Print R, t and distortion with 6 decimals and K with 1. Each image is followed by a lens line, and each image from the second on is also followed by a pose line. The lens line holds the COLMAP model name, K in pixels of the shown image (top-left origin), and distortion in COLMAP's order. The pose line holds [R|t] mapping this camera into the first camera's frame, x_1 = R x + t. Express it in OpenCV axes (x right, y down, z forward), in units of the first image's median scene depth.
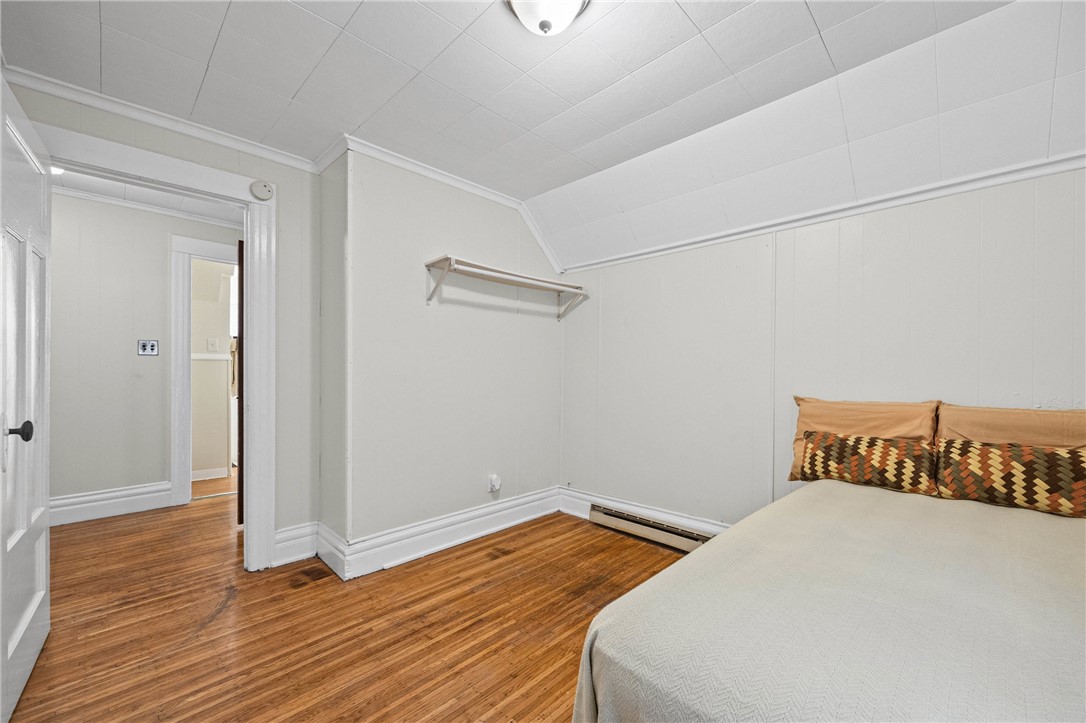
lens RADIAL K [[433.2, 0, 547.4], [0, 433.2, 370.7], [0, 0, 1]] dist [-0.002597, 0.001170]
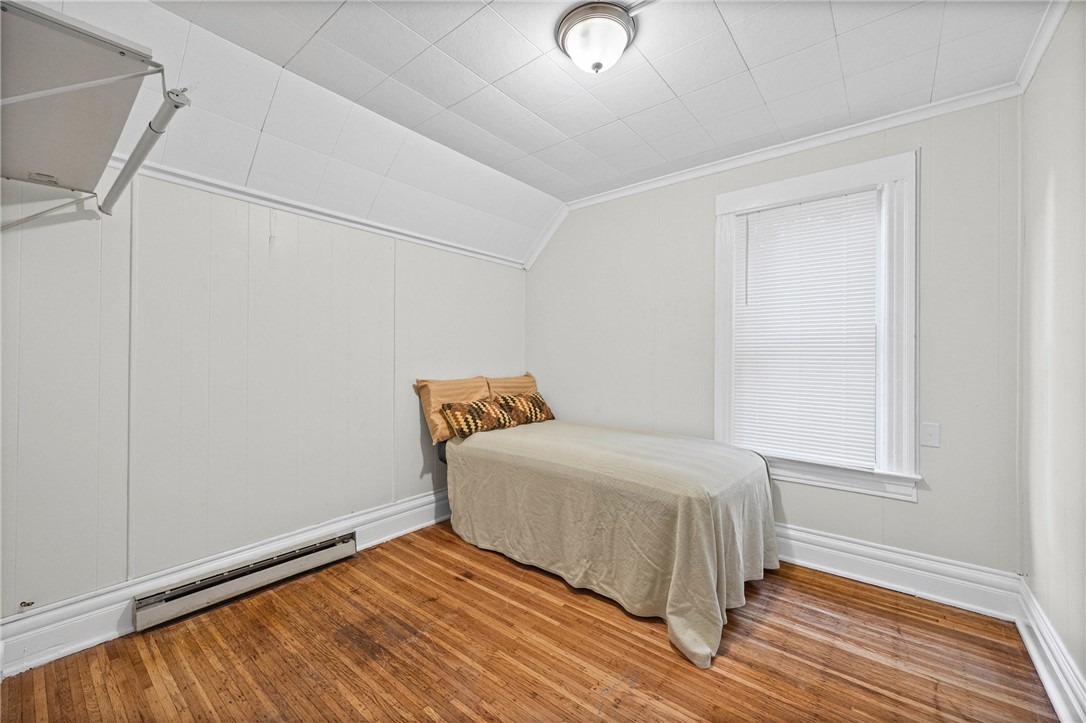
lens RADIAL K [[433.2, 0, 546.0], [0, 433.2, 357.0], [0, 0, 1]] dist [-0.002597, 0.001170]
pose [[-0.106462, 0.004898, 0.994305, -0.610141], [-0.004813, 0.999974, -0.005441, 0.000451], [-0.994305, -0.005365, -0.106436, 0.665360]]
